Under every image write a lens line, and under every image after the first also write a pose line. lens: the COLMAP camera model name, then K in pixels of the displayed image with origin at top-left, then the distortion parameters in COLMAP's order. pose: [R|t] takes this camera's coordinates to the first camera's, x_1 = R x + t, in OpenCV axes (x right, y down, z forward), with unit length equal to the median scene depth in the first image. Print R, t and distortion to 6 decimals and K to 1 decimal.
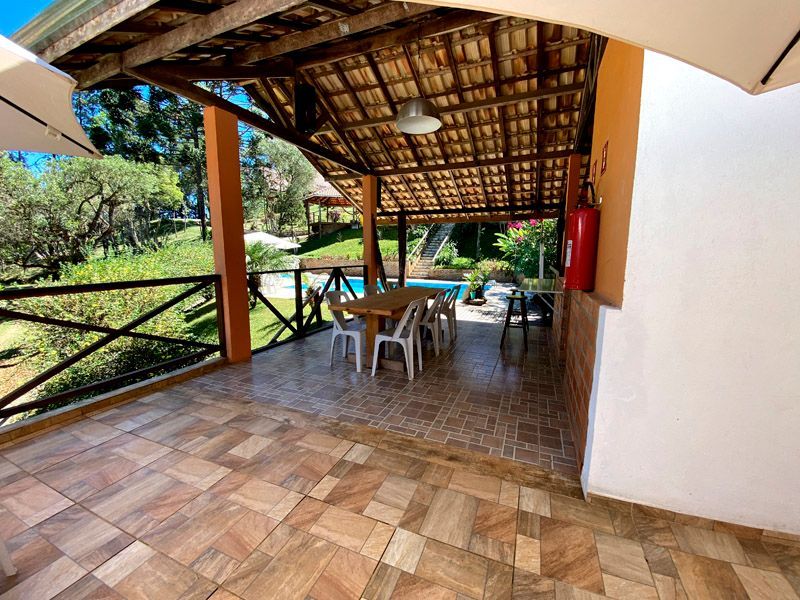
lens RADIAL K [[326.6, 0, 402.6], [0, 326.6, 301.5], [0, 0, 1]] dist [0.021595, -0.021119]
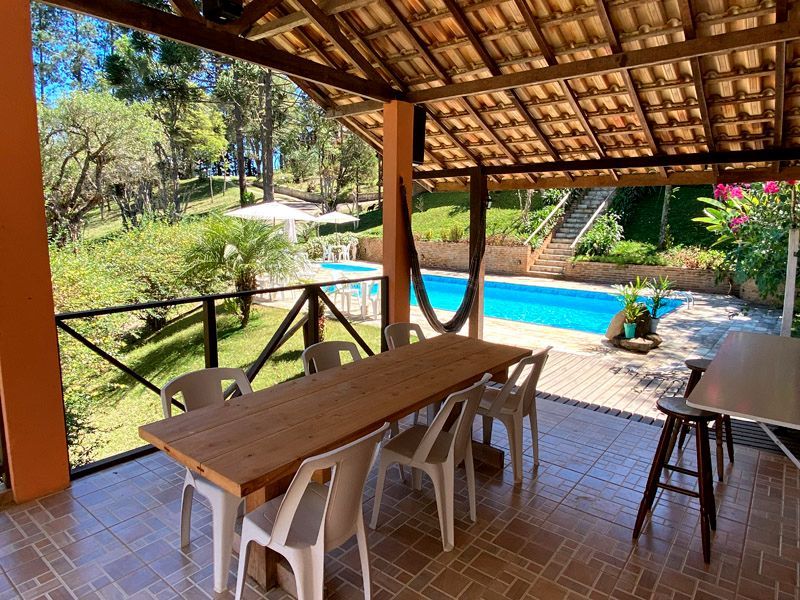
lens RADIAL K [[512.6, 0, 387.7], [0, 512.6, 300.1], [0, 0, 1]] dist [0.033203, -0.045869]
pose [[0.960823, 0.048497, -0.272887, 0.108967], [-0.048787, 0.998793, 0.005726, -0.075852], [0.272835, 0.007812, 0.962029, 0.214919]]
